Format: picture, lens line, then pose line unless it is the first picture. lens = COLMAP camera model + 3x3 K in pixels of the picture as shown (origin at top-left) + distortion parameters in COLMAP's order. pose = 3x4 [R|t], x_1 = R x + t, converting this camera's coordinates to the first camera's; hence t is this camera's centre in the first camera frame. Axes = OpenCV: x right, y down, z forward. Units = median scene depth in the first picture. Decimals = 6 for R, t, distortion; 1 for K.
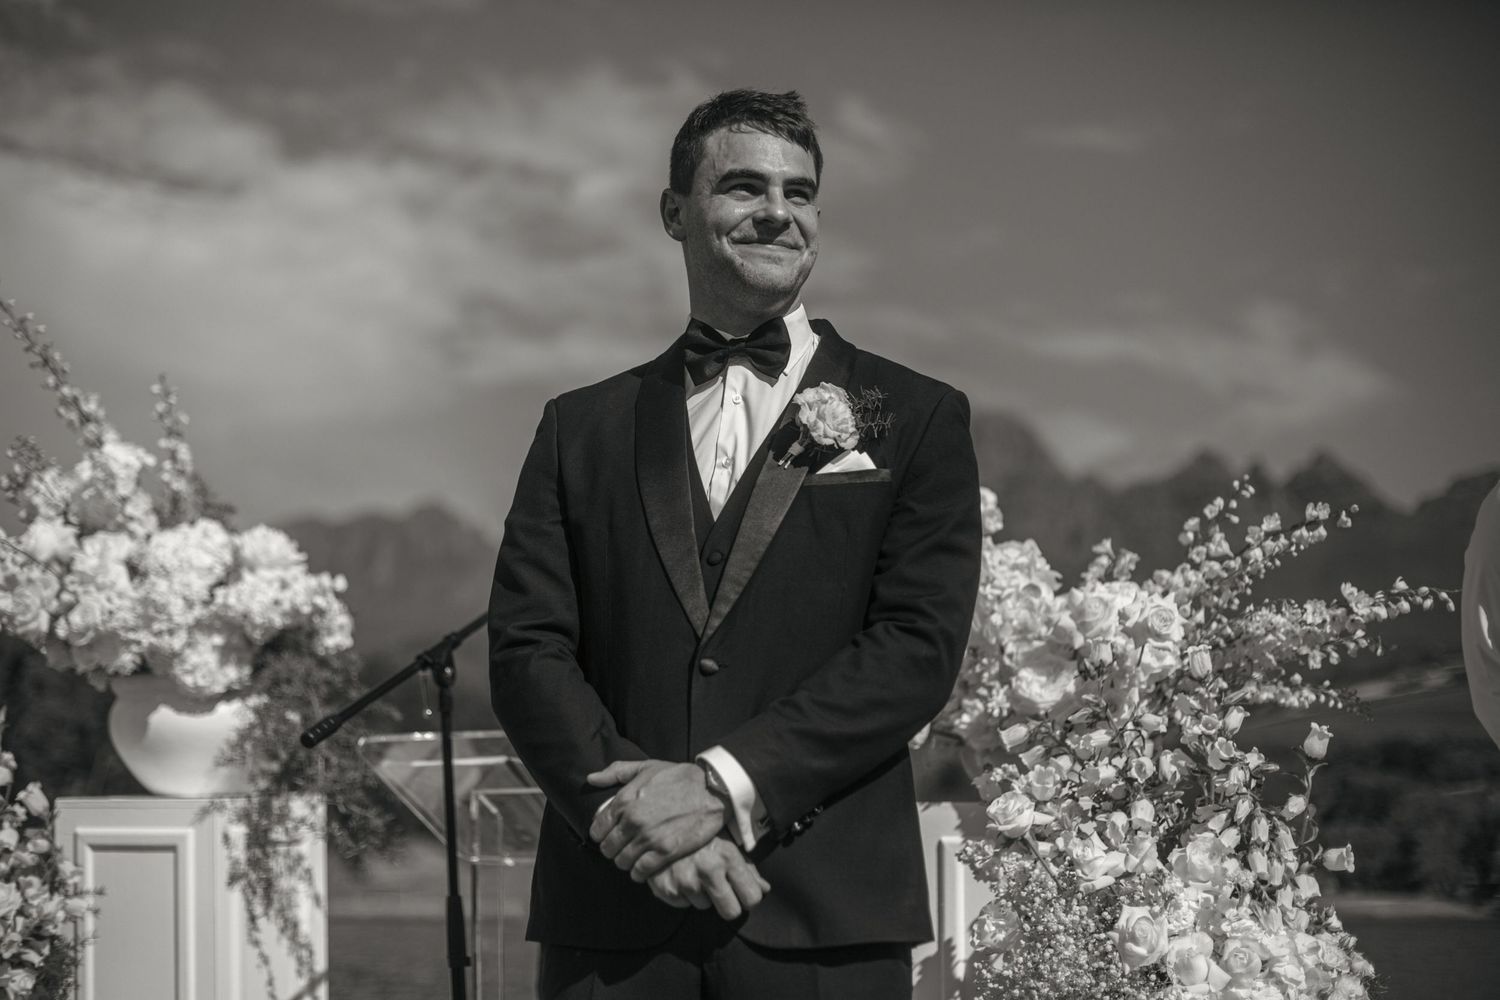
lens RADIAL K [[2140.7, 0, 749.0], [0, 2140.7, 501.2], [0, 0, 1]] dist [-0.144811, 0.000000]
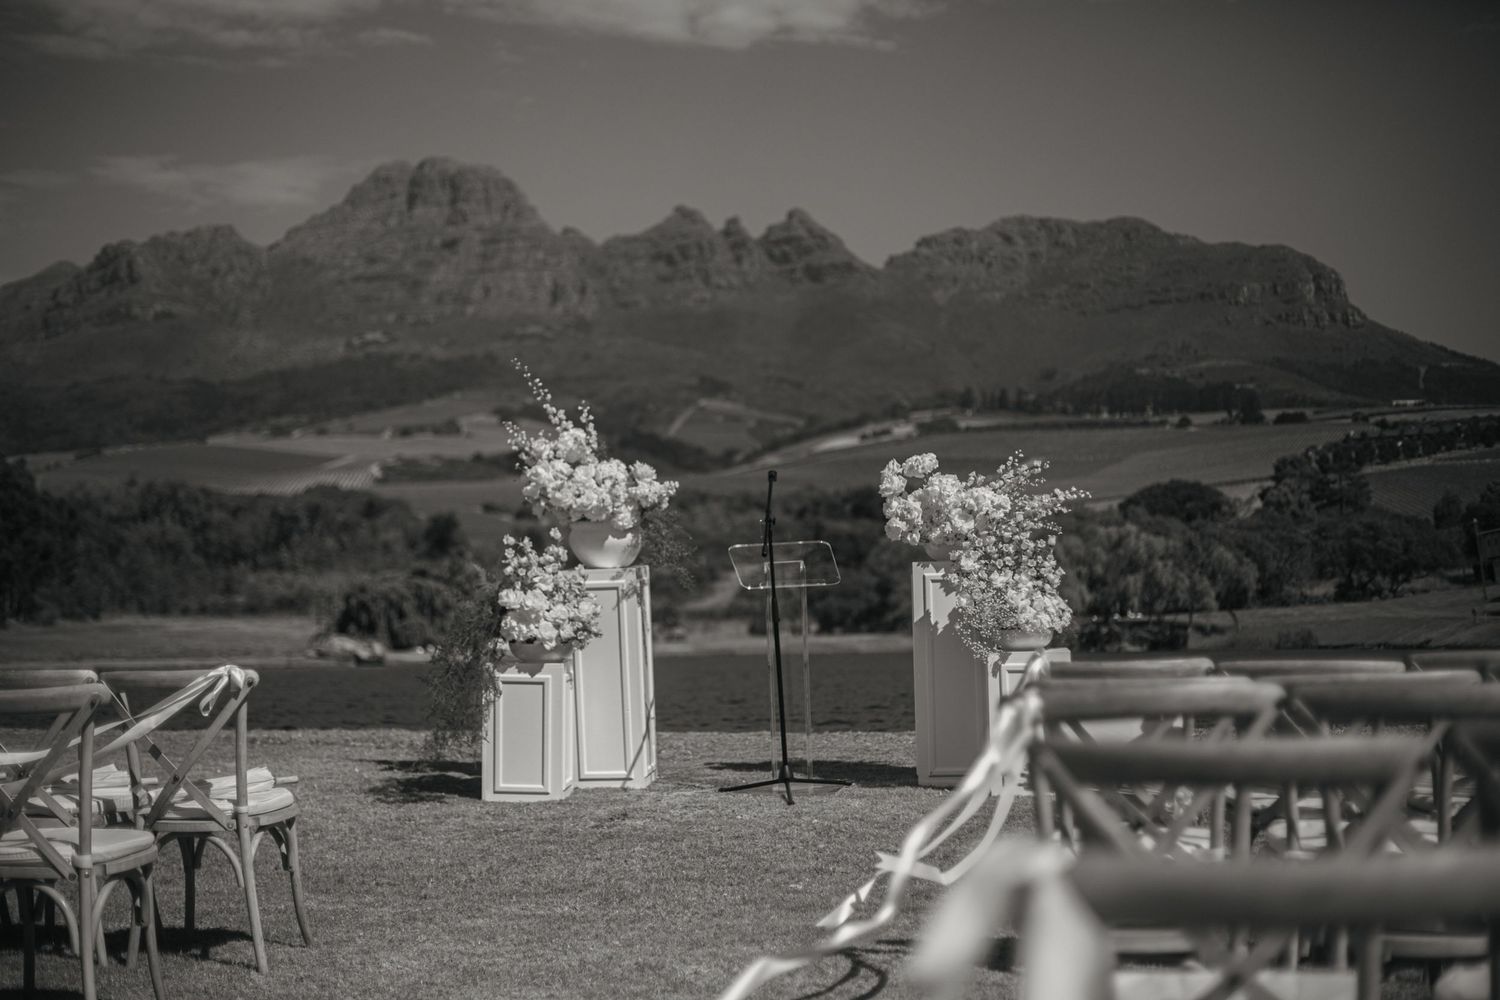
lens RADIAL K [[2140.7, 0, 750.3], [0, 2140.7, 500.1], [0, 0, 1]] dist [-0.144811, 0.000000]
pose [[0.969841, -0.019468, 0.242959, -0.899033], [-0.008667, 0.993420, 0.114199, -0.293857], [-0.243583, -0.112860, 0.963291, -1.870431]]
